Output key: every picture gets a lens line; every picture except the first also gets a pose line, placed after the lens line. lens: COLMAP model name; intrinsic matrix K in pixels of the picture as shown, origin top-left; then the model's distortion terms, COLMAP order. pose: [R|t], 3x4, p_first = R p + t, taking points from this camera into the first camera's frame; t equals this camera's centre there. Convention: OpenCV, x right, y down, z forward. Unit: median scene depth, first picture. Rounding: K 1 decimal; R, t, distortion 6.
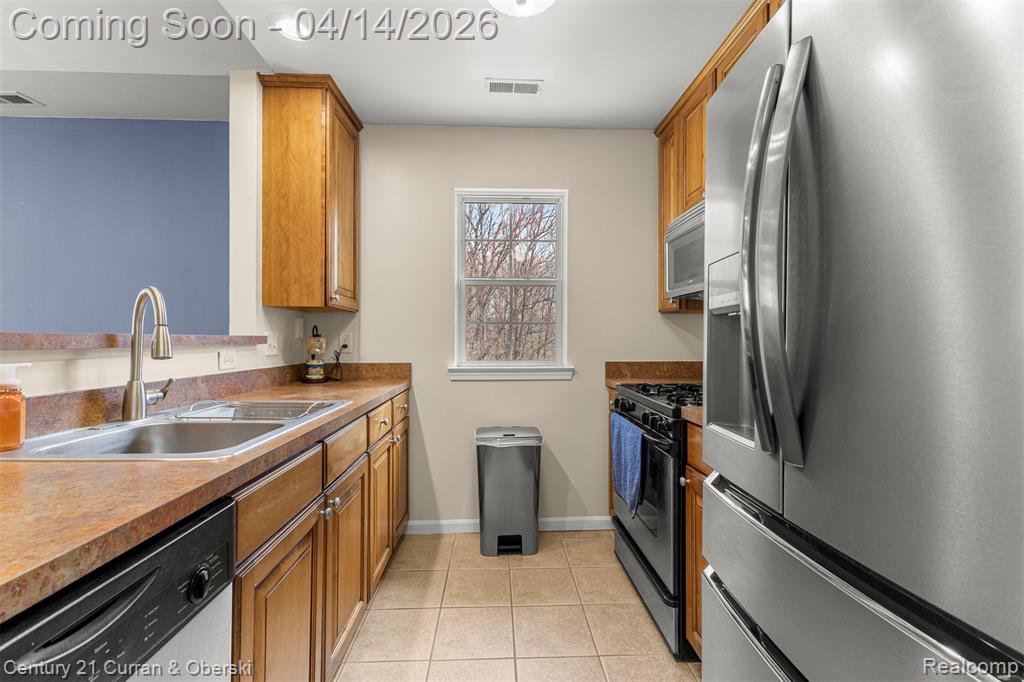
lens RADIAL K [[440.6, 0, 510.2], [0, 440.6, 342.1], [0, 0, 1]] dist [0.006498, -0.001497]
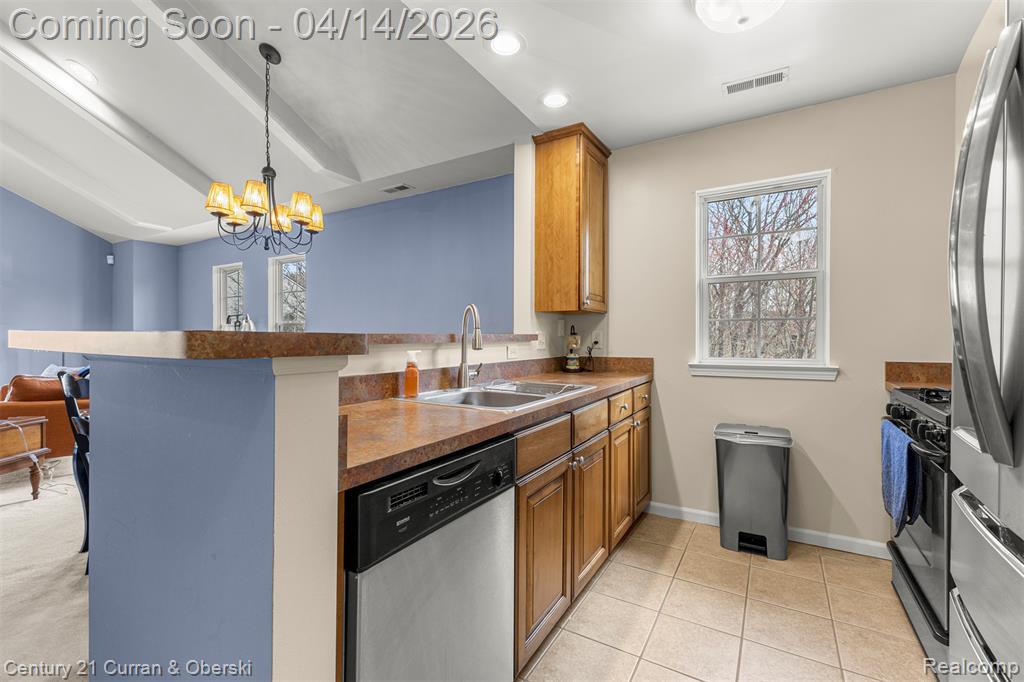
lens RADIAL K [[440.6, 0, 510.8], [0, 440.6, 340.1], [0, 0, 1]] dist [0.006498, -0.001497]
pose [[0.838992, 0.000021, -0.544144, 0.091088], [0.000799, 0.999999, 0.001272, 0.001134], [0.544143, -0.001502, 0.838991, -0.137949]]
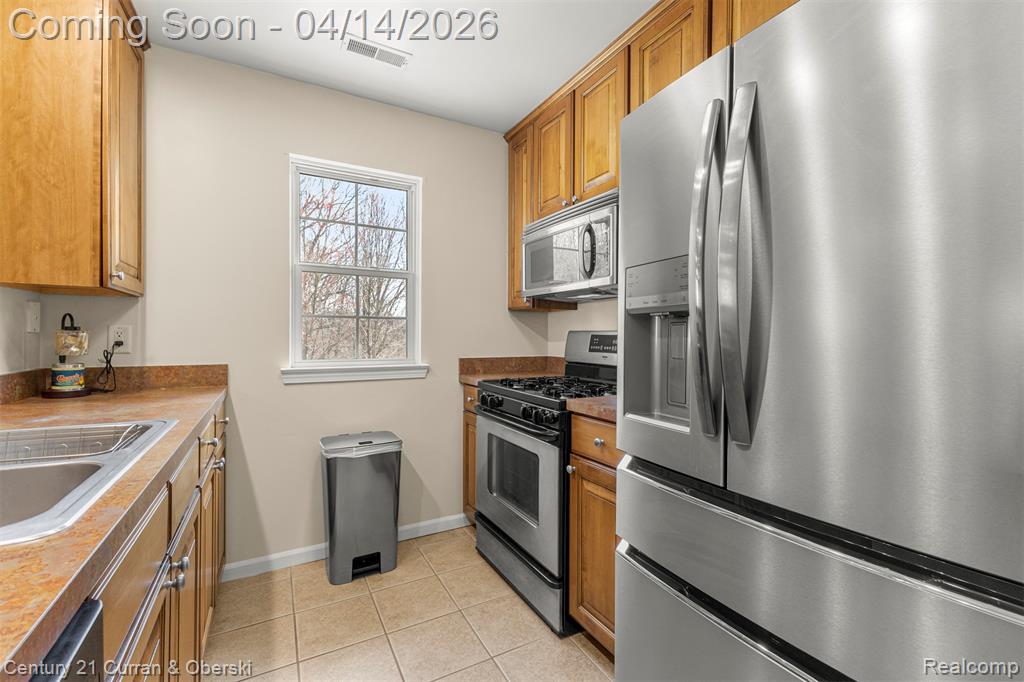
lens RADIAL K [[440.6, 0, 514.2], [0, 440.6, 339.4], [0, 0, 1]] dist [0.006498, -0.001497]
pose [[0.892394, 0.000775, 0.451256, -0.150092], [-0.002551, 0.999991, 0.003328, -0.001763], [-0.451249, -0.004121, 0.892388, 0.076242]]
